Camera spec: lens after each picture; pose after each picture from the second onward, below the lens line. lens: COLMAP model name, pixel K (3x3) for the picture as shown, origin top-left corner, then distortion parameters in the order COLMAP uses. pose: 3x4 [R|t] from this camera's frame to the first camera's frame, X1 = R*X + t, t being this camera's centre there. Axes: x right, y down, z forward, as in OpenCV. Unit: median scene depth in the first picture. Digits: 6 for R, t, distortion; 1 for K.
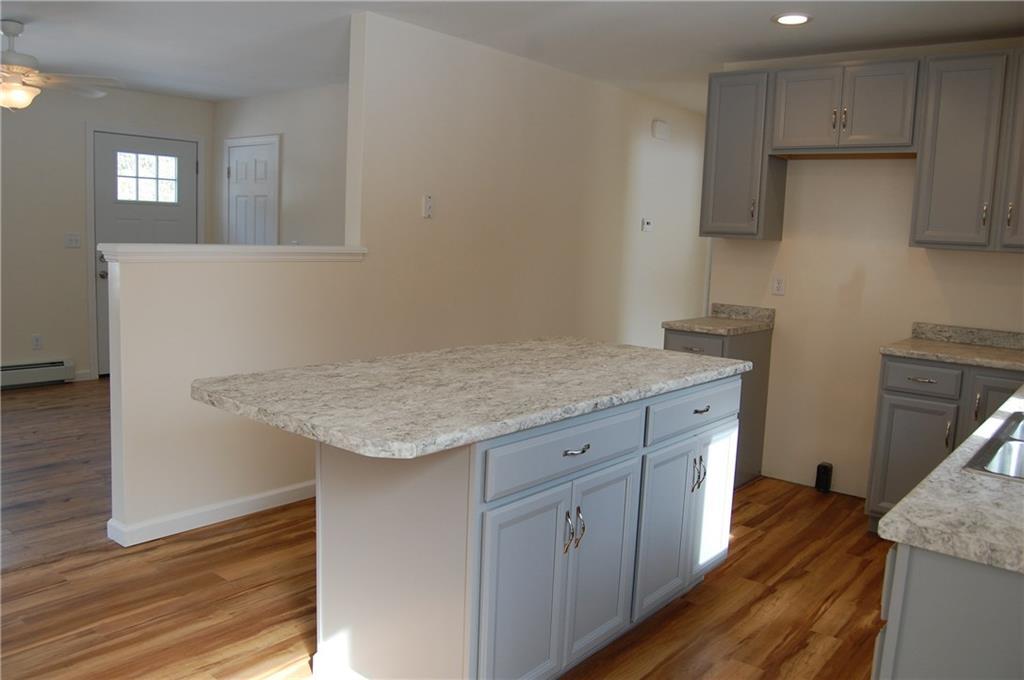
lens RADIAL K [[803.0, 0, 512.0], [0, 803.0, 340.0], [0, 0, 1]] dist [-0.102067, 0.046714]
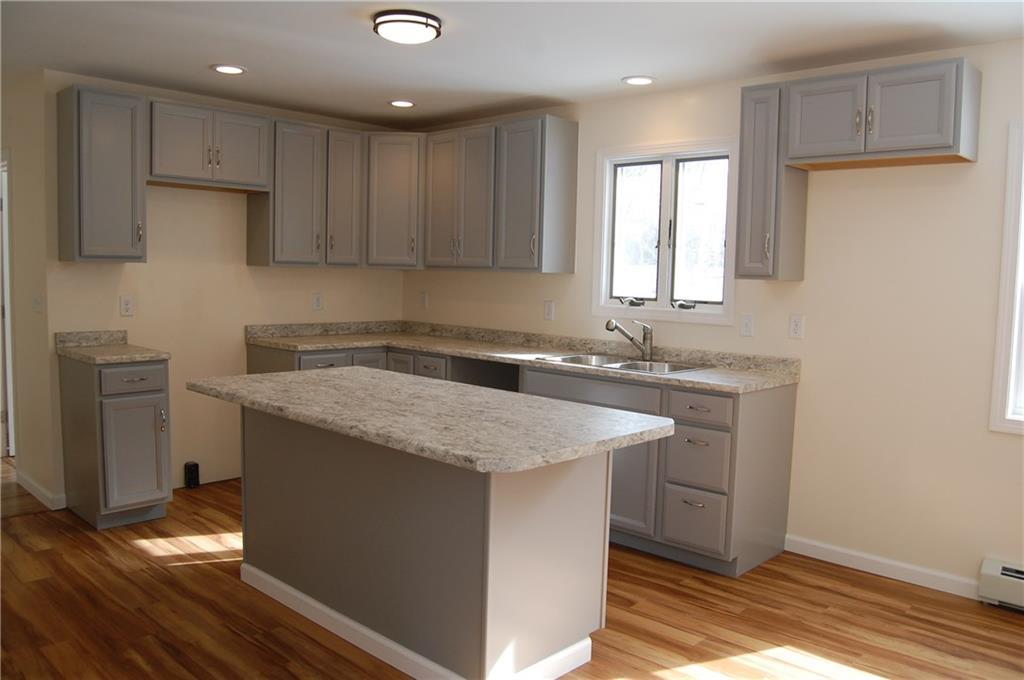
lens RADIAL K [[803.0, 0, 512.0], [0, 803.0, 340.0], [0, 0, 1]] dist [-0.102067, 0.046714]
pose [[0.069359, -0.123293, 0.989943, -0.841134], [0.107365, 0.987492, 0.115466, -0.120170], [-0.991797, 0.098276, 0.081729, 0.581383]]
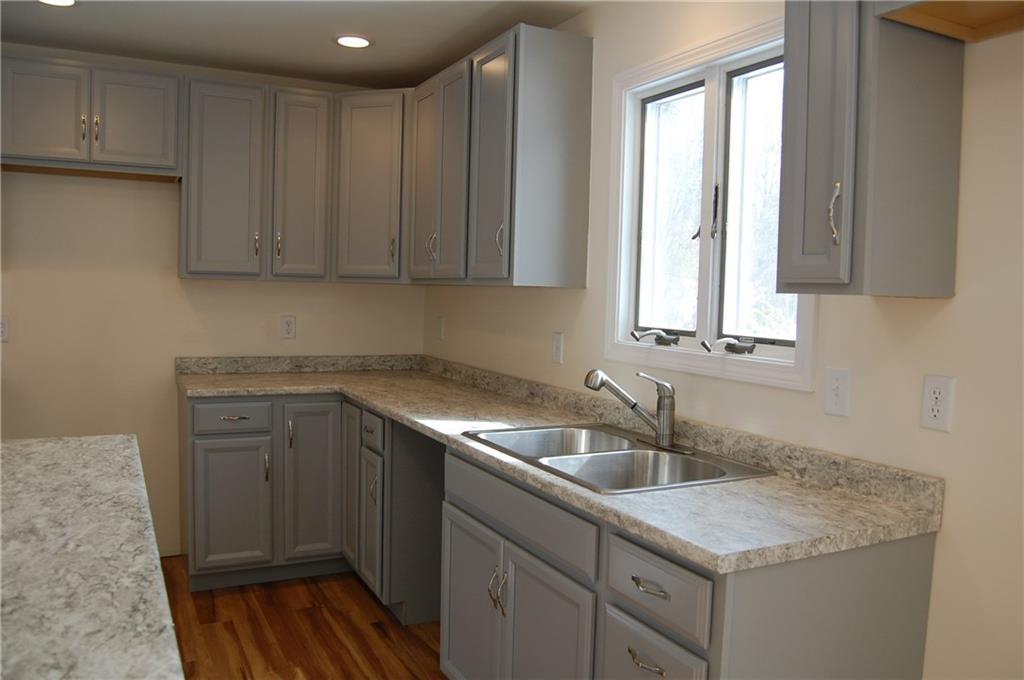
lens RADIAL K [[803.0, 0, 512.0], [0, 803.0, 340.0], [0, 0, 1]] dist [-0.102067, 0.046714]
pose [[0.394673, -0.088095, 0.914589, -0.224936], [0.108592, 0.992889, 0.048776, -0.055042], [-0.912382, 0.080066, 0.401433, 0.306682]]
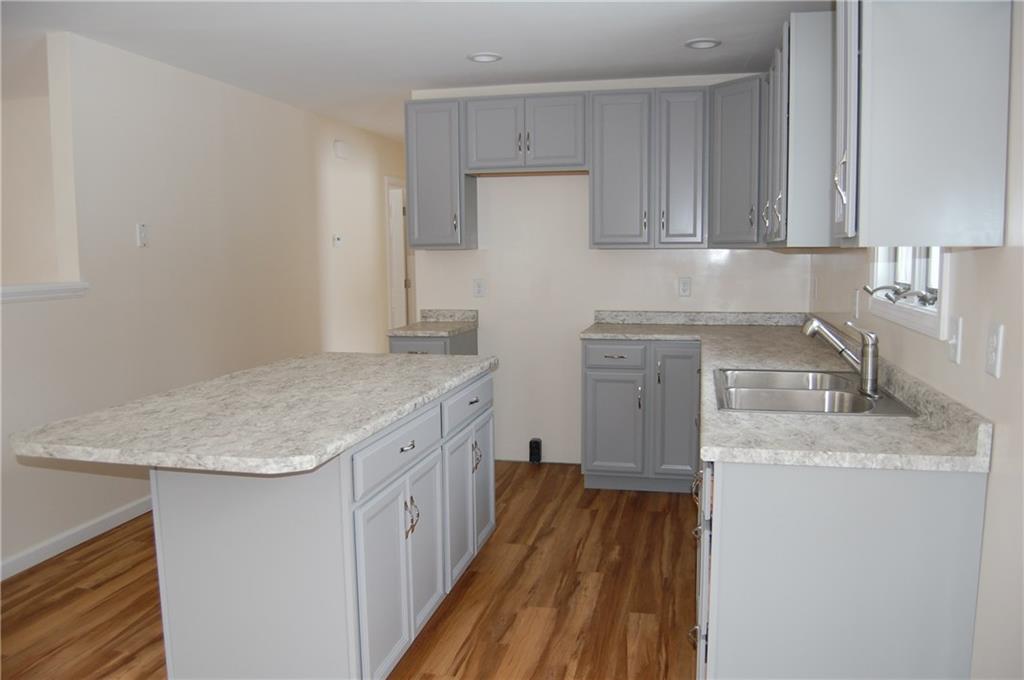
lens RADIAL K [[803.0, 0, 512.0], [0, 803.0, 340.0], [0, 0, 1]] dist [-0.102067, 0.046714]
pose [[0.894424, -0.099614, 0.435985, -0.169402], [0.104865, 0.994413, 0.012074, -0.006851], [-0.434752, 0.034920, 0.899873, -0.058302]]
